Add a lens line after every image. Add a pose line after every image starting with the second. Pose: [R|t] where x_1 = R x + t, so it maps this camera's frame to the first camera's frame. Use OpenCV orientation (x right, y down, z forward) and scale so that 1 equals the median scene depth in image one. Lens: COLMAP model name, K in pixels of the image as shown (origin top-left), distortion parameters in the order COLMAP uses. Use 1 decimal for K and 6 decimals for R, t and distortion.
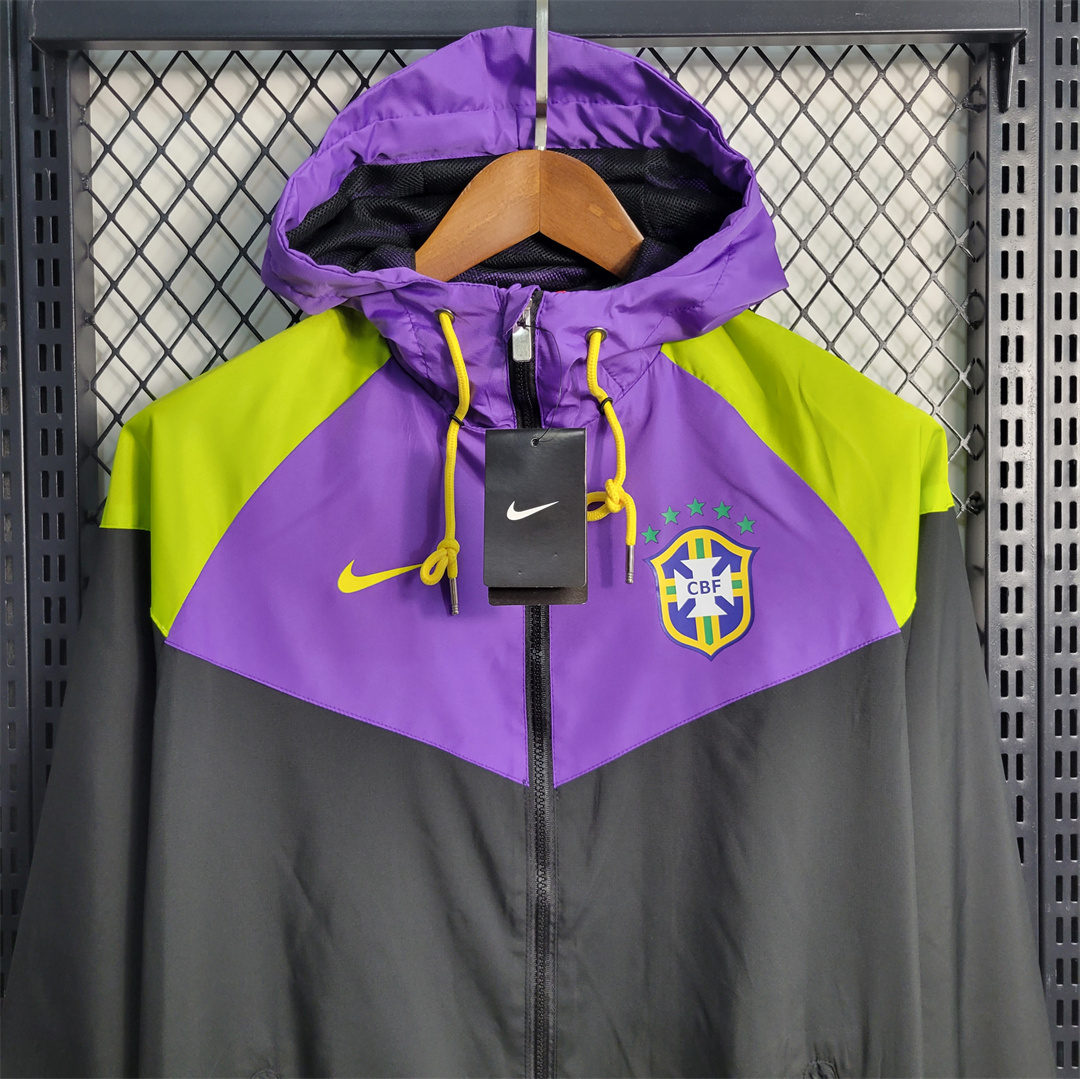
lens RADIAL K [[964.2, 0, 540.0], [0, 964.2, 539.5], [0, 0, 1]] dist [-0.032573, 0.012258]
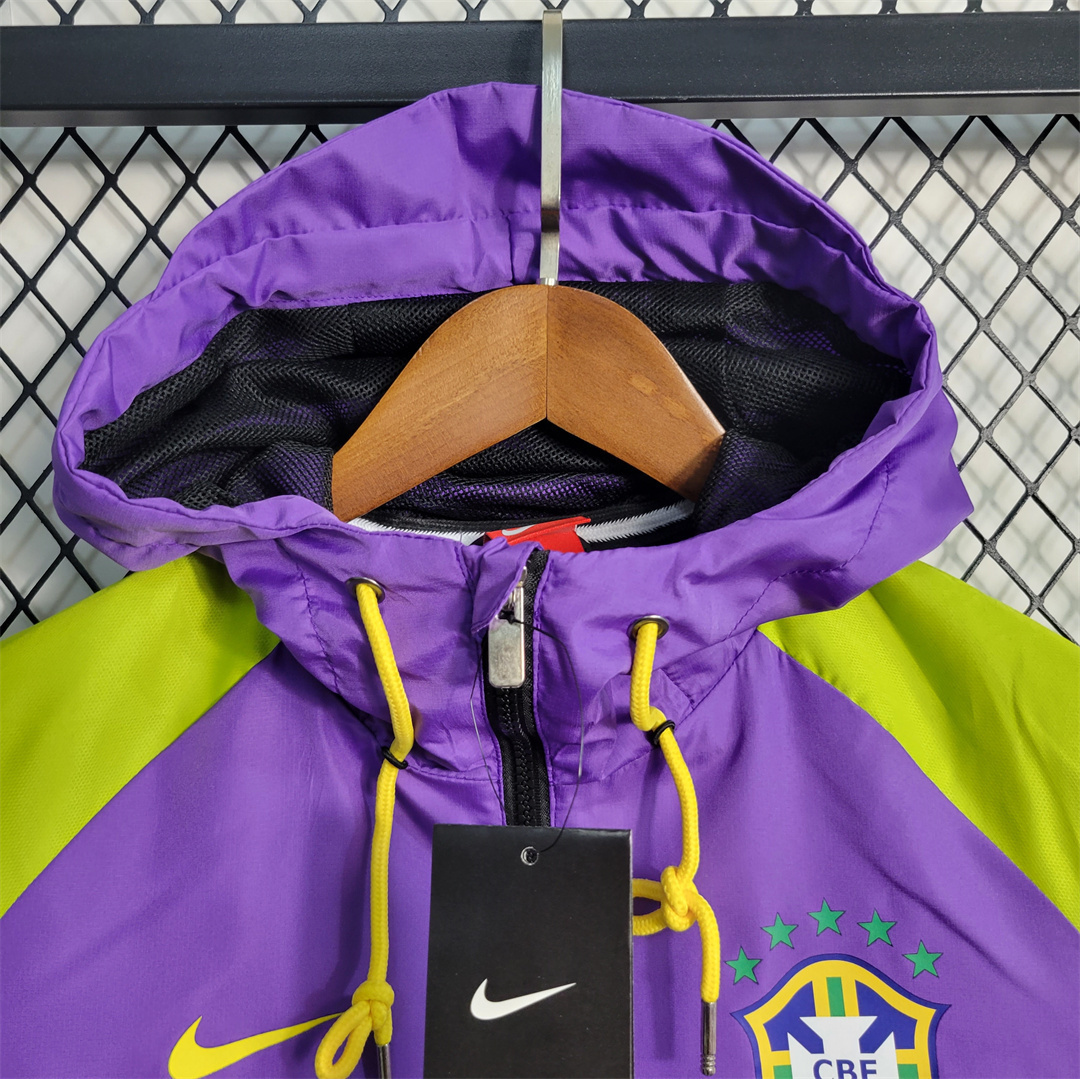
lens RADIAL K [[964.2, 0, 540.0], [0, 964.2, 539.5], [0, 0, 1]] dist [-0.032573, 0.012258]
pose [[0.999722, 0.005547, -0.022912, 0.009775], [-0.007923, 0.994444, -0.104971, -0.190596], [0.022203, 0.105124, 0.994211, 0.433689]]
